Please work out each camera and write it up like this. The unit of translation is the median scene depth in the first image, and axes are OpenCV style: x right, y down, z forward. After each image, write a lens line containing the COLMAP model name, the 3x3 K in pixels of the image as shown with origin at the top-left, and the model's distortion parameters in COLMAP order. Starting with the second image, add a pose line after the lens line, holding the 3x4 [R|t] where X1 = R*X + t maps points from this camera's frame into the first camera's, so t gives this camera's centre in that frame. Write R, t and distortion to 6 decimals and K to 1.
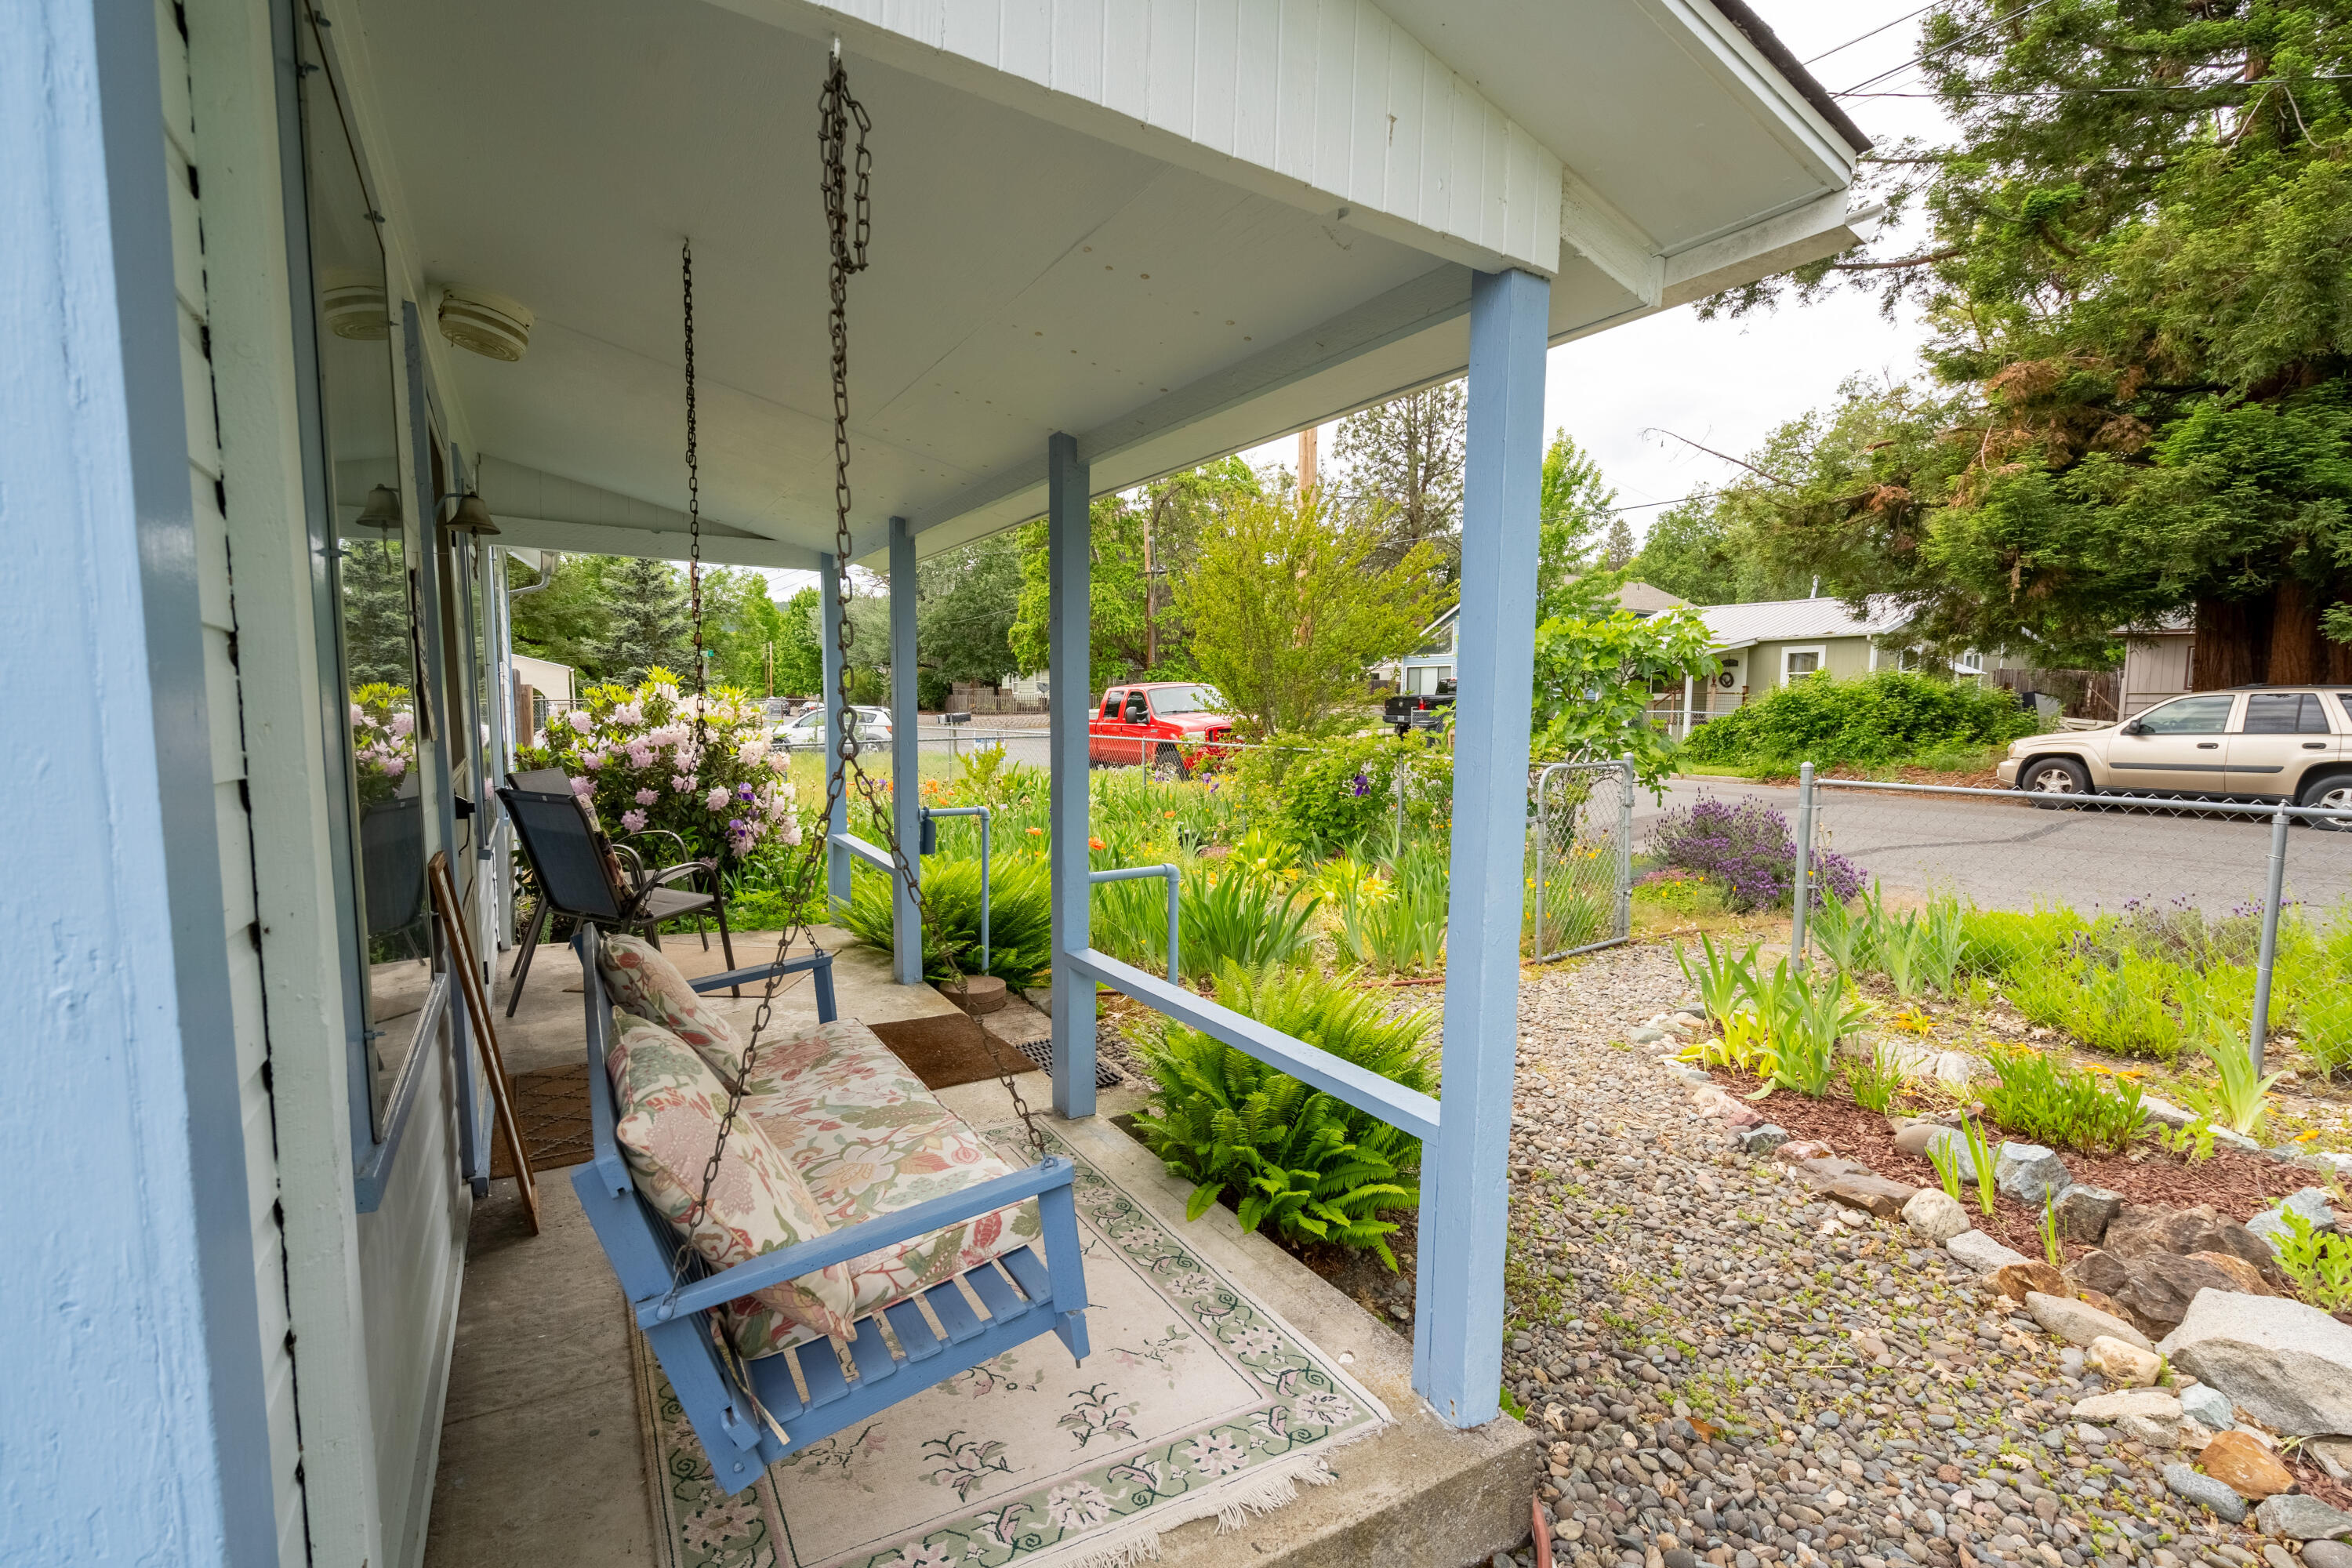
lens RADIAL K [[1065.5, 0, 1174.3], [0, 1065.5, 808.3], [0, 0, 1]] dist [-0.002909, 0.000695]
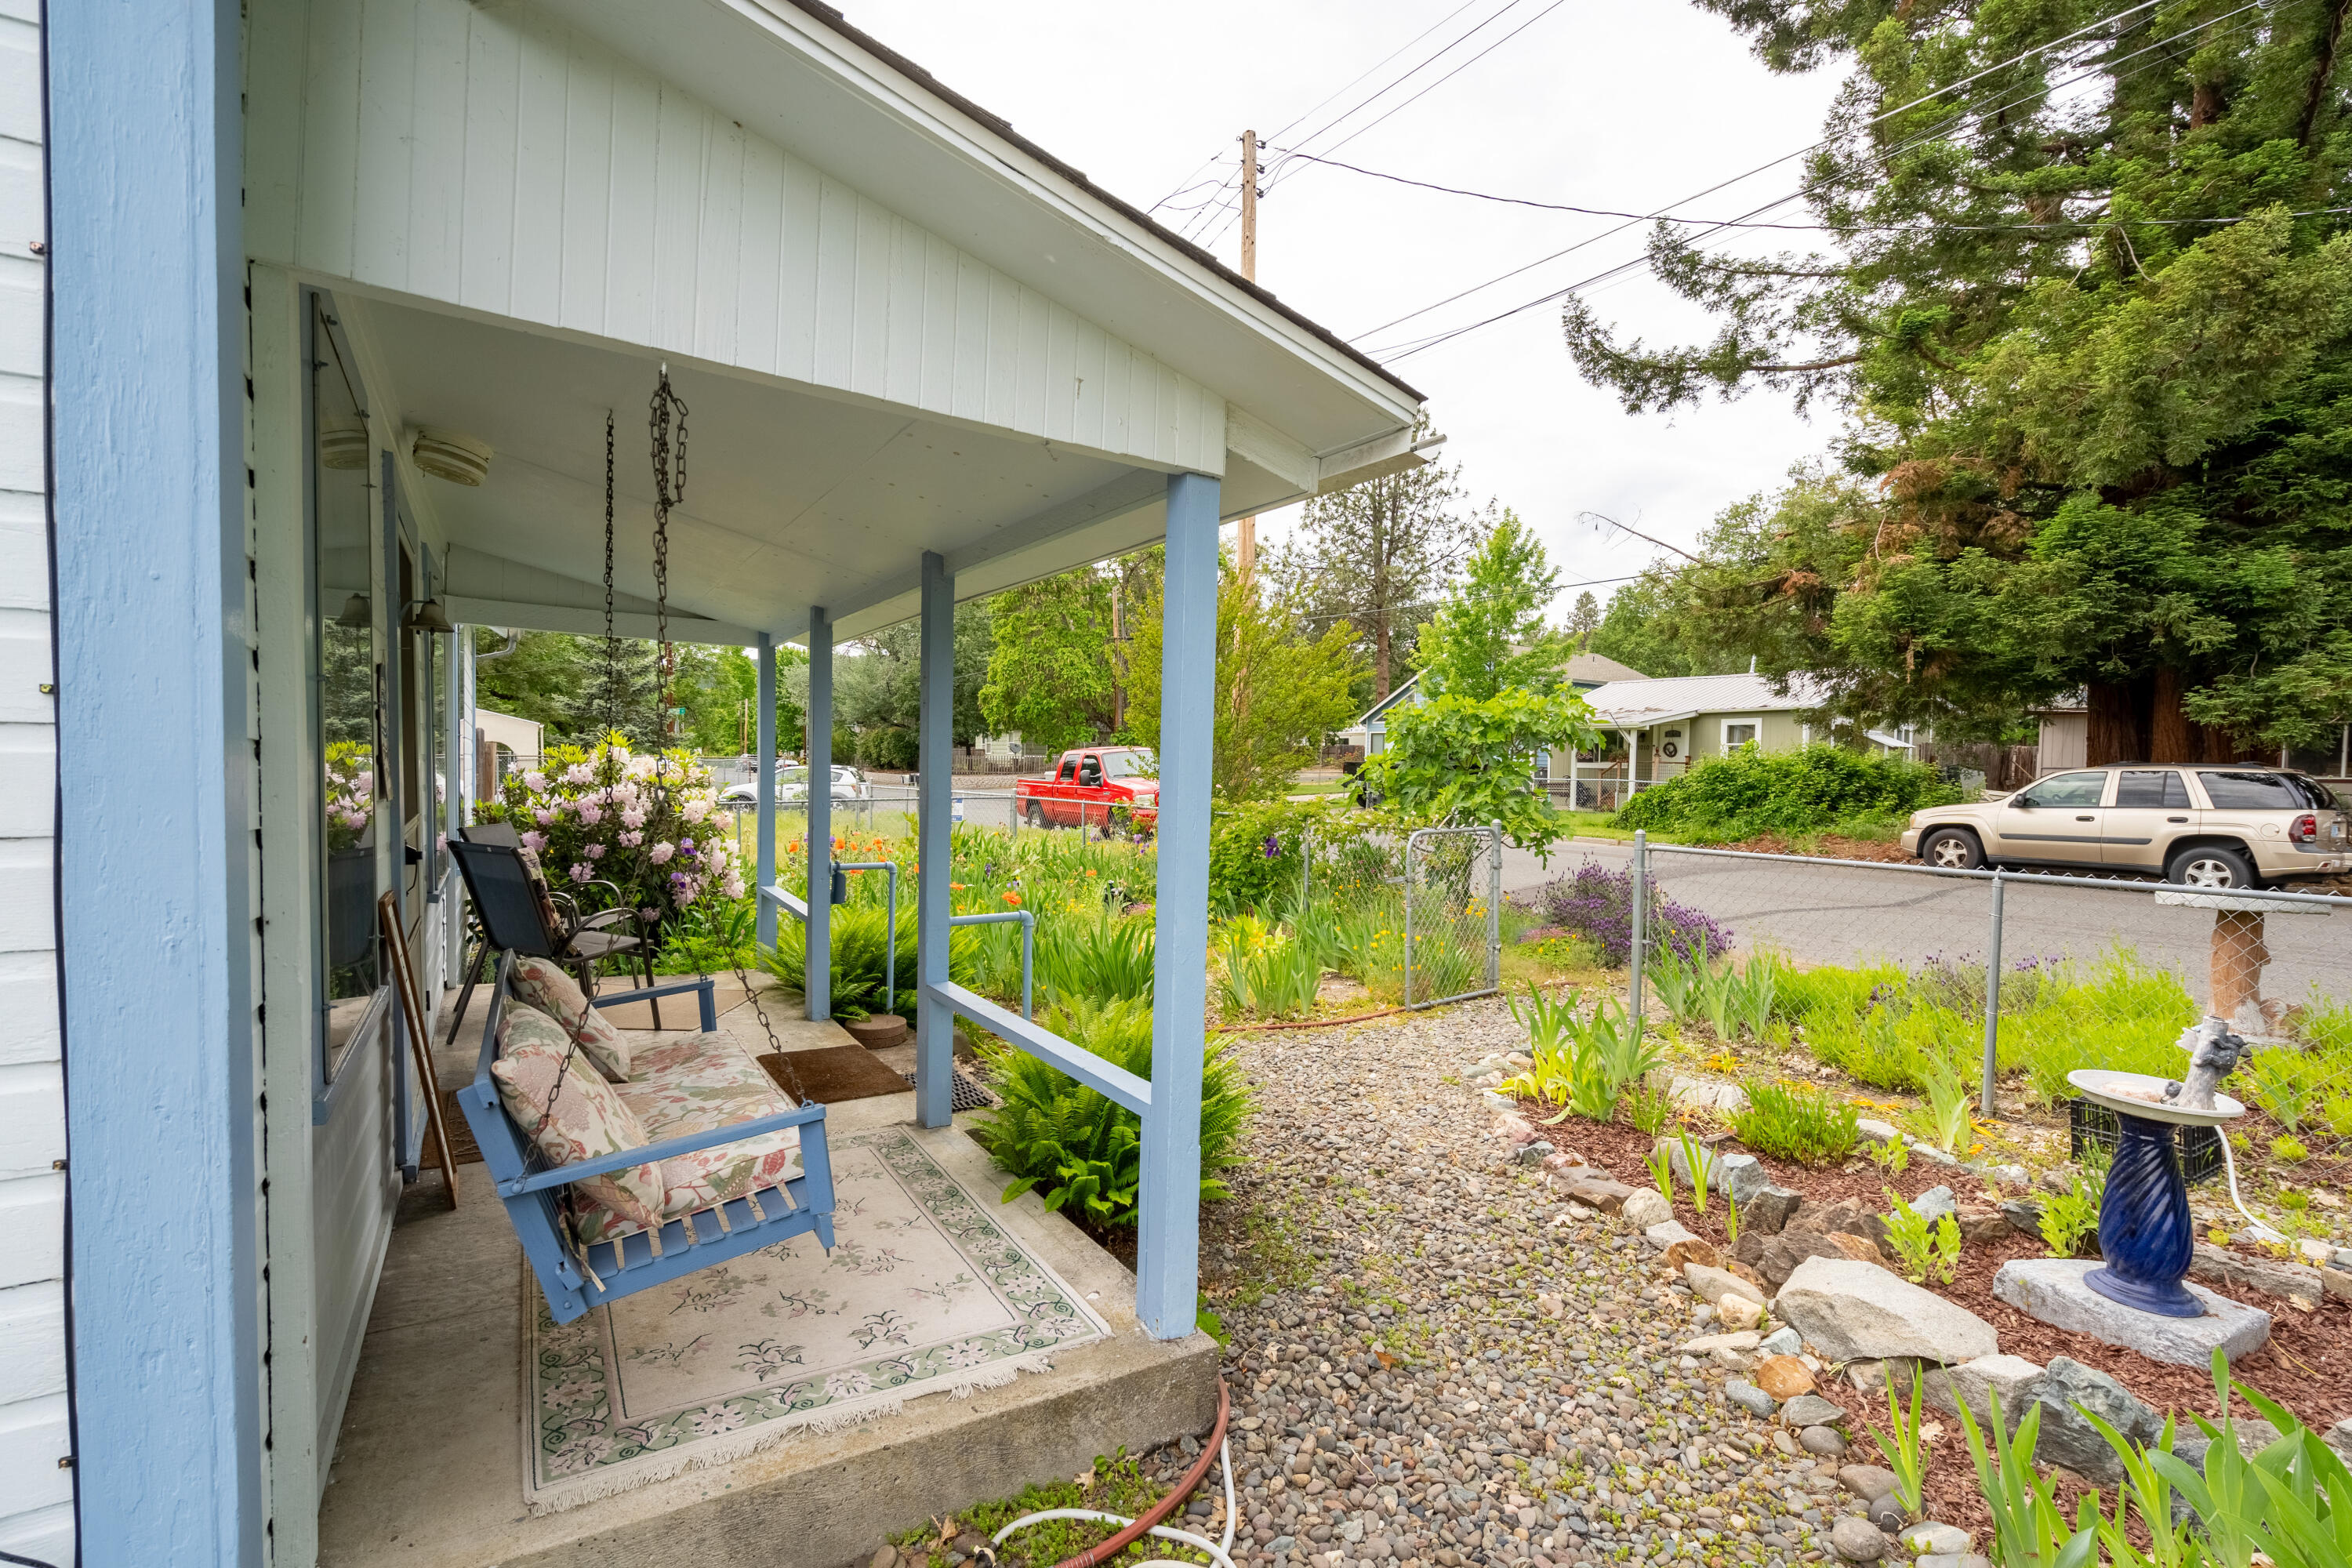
lens RADIAL K [[1065.5, 0, 1174.3], [0, 1065.5, 808.3], [0, 0, 1]] dist [-0.002909, 0.000695]
pose [[0.999701, 0.011248, 0.021728, 0.093985], [-0.009978, 0.998284, -0.057710, 0.004007], [-0.022340, 0.057476, 0.998097, -0.126002]]
